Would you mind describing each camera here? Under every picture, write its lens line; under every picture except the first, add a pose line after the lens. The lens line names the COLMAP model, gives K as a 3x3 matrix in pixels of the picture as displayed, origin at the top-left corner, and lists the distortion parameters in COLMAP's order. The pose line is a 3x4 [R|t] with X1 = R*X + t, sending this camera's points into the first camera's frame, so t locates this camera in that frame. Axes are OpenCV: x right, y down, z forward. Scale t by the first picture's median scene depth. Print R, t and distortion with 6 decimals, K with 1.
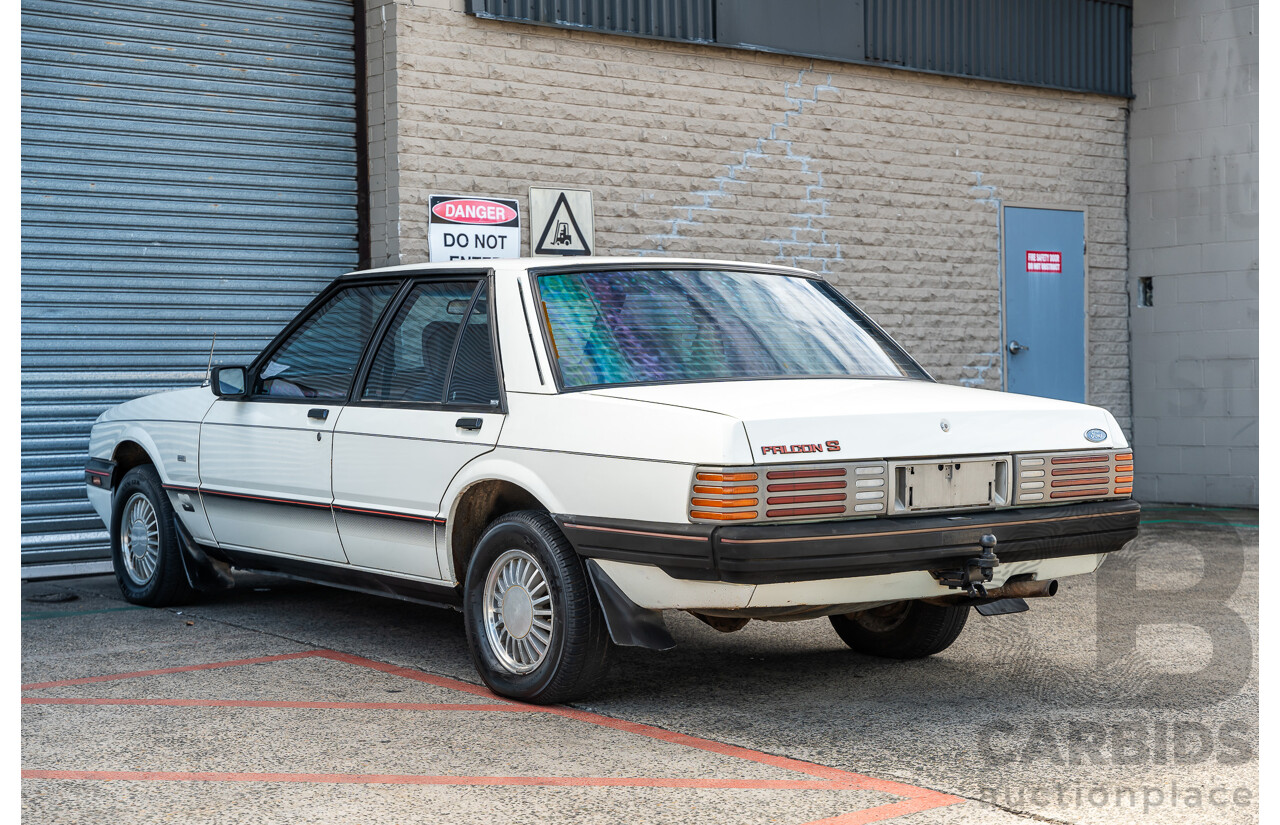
lens RADIAL K [[2065.0, 0, 648.4], [0, 2065.0, 417.1], [0, 0, 1]] dist [0.031619, 0.000000]
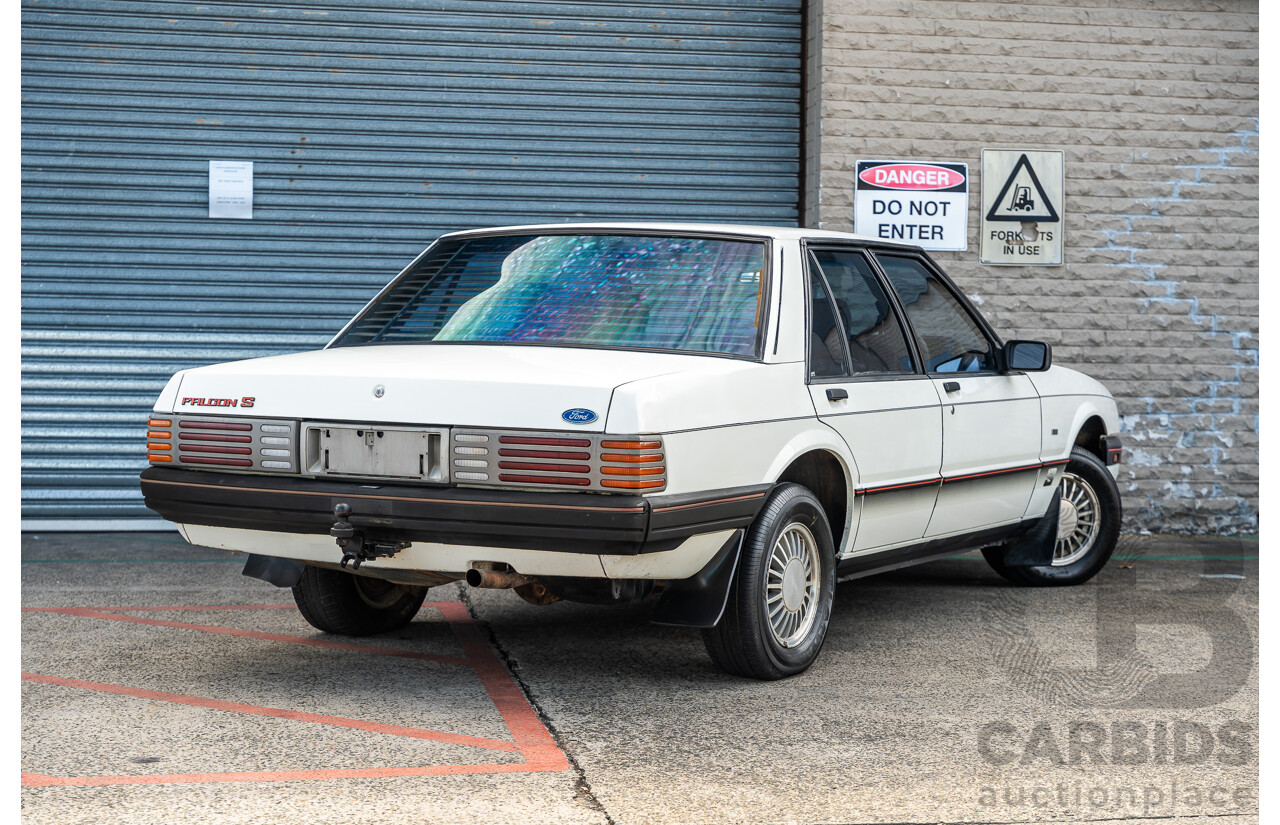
lens RADIAL K [[2248.8, 0, 627.8], [0, 2248.8, 422.4], [0, 0, 1]] dist [0.052544, 0.000000]
pose [[0.867173, 0.037665, -0.496581, 0.306463], [-0.031918, 0.999289, 0.020057, -0.003027], [0.496983, -0.001543, 0.867759, 0.033698]]
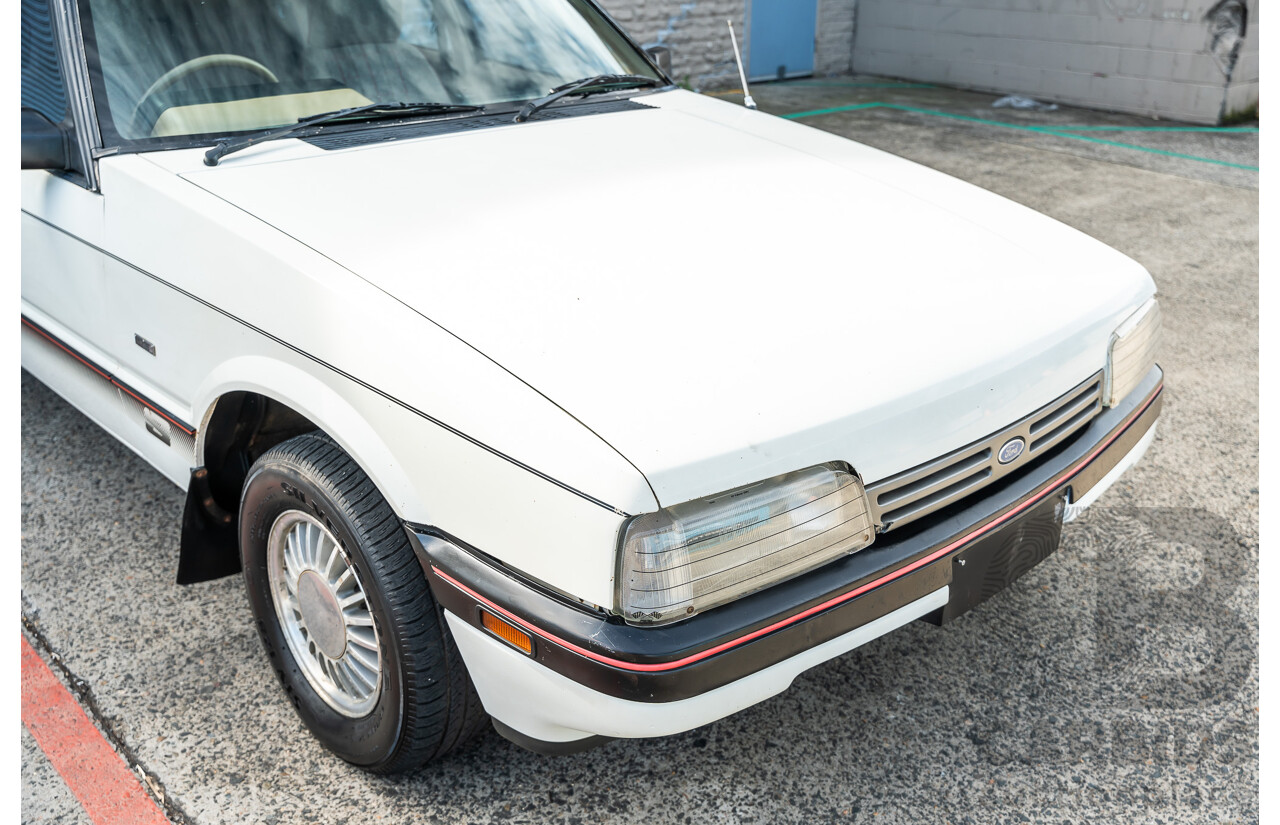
lens RADIAL K [[1198.5, 0, 641.8], [0, 1198.5, 425.1], [0, 0, 1]] dist [0.012069, 0.000000]
pose [[0.997980, 0.001918, 0.063499, 0.083332], [-0.026127, 0.923489, 0.382735, -0.044140], [-0.057906, -0.383621, 0.921673, 0.344399]]
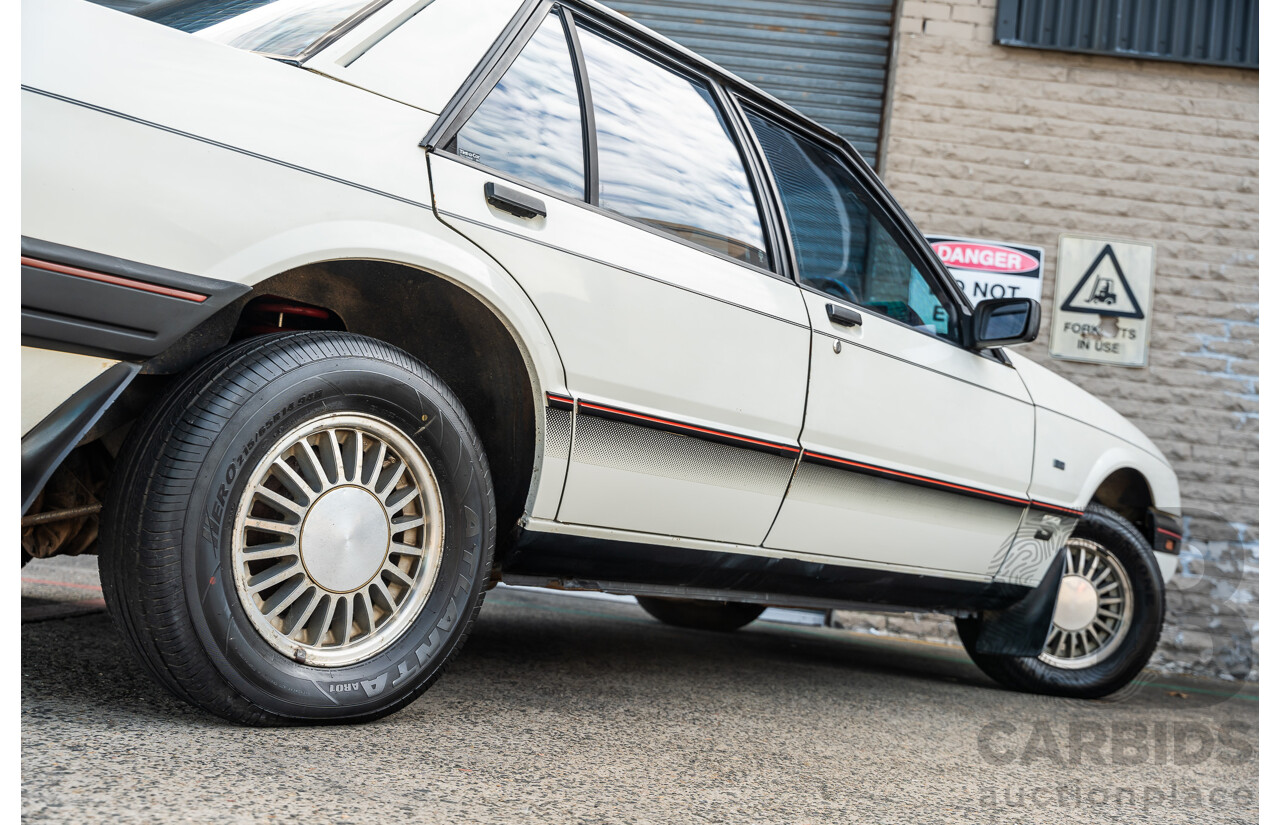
lens RADIAL K [[1358.2, 0, 638.3], [0, 1358.2, 420.5], [0, 0, 1]] dist [0.025093, 0.000000]
pose [[0.733207, 0.034627, -0.679123, 0.197902], [-0.142305, 0.984403, -0.103445, 0.048282], [0.664948, 0.172489, 0.726699, 0.467547]]
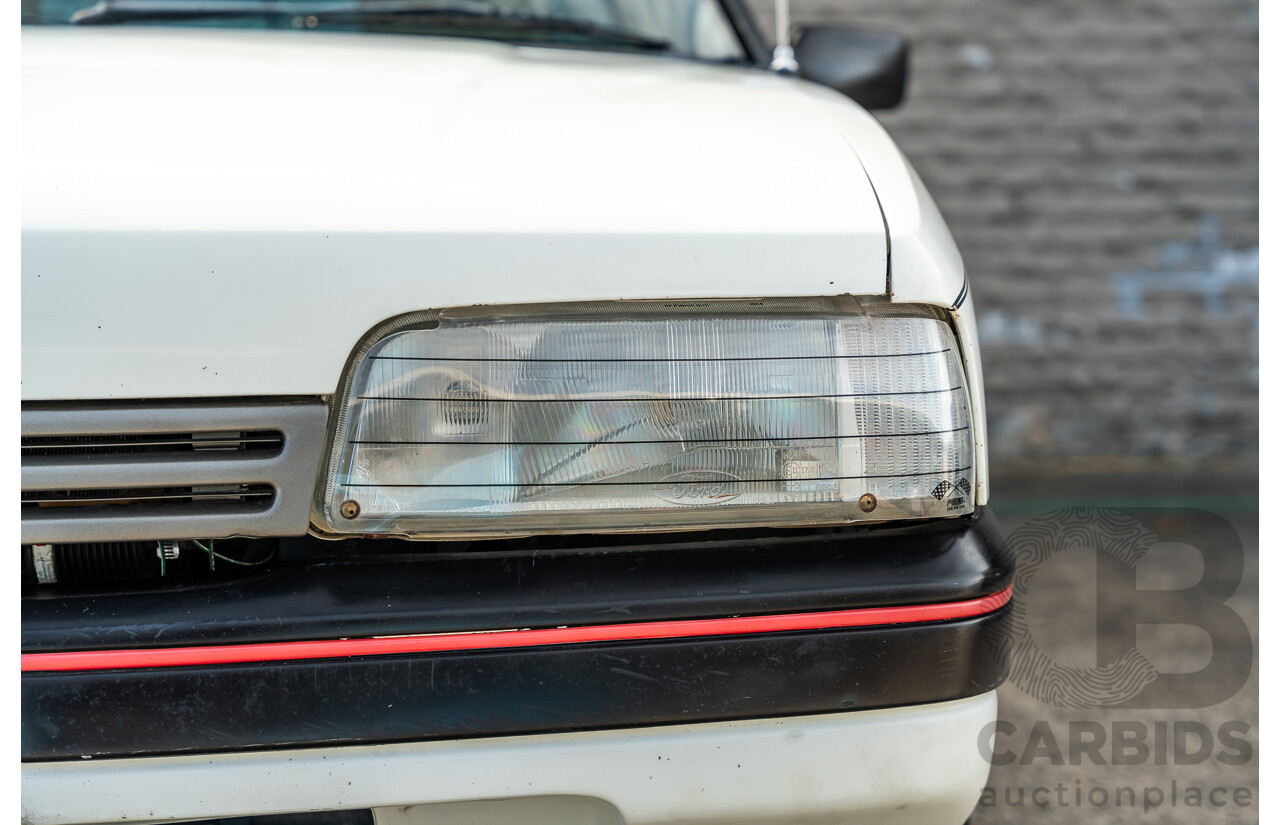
lens RADIAL K [[2389.6, 0, 643.3], [0, 2389.6, 436.6], [0, 0, 1]] dist [0.069416, 0.000000]
pose [[0.786150, 0.052922, -0.615766, 0.260254], [-0.011736, 0.997426, 0.070740, 0.012452], [0.617924, -0.048385, 0.784747, 0.434974]]
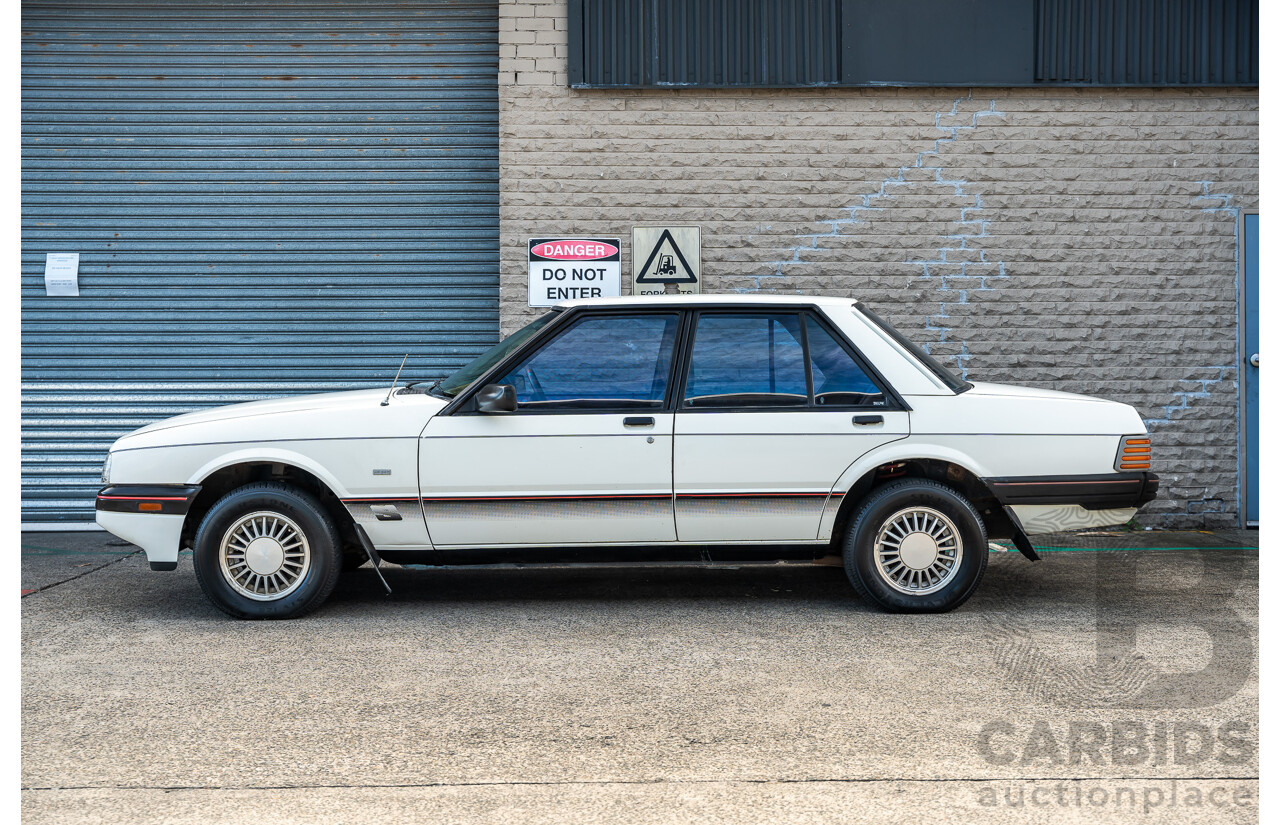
lens RADIAL K [[1698.4, 0, 628.6], [0, 1698.4, 429.1], [0, 0, 1]] dist [0.015320, 0.000000]
pose [[0.776486, 0.020651, -0.629796, 0.539916], [-0.017618, 0.999784, 0.011062, -0.006258], [0.629888, 0.002506, 0.776682, 0.238951]]
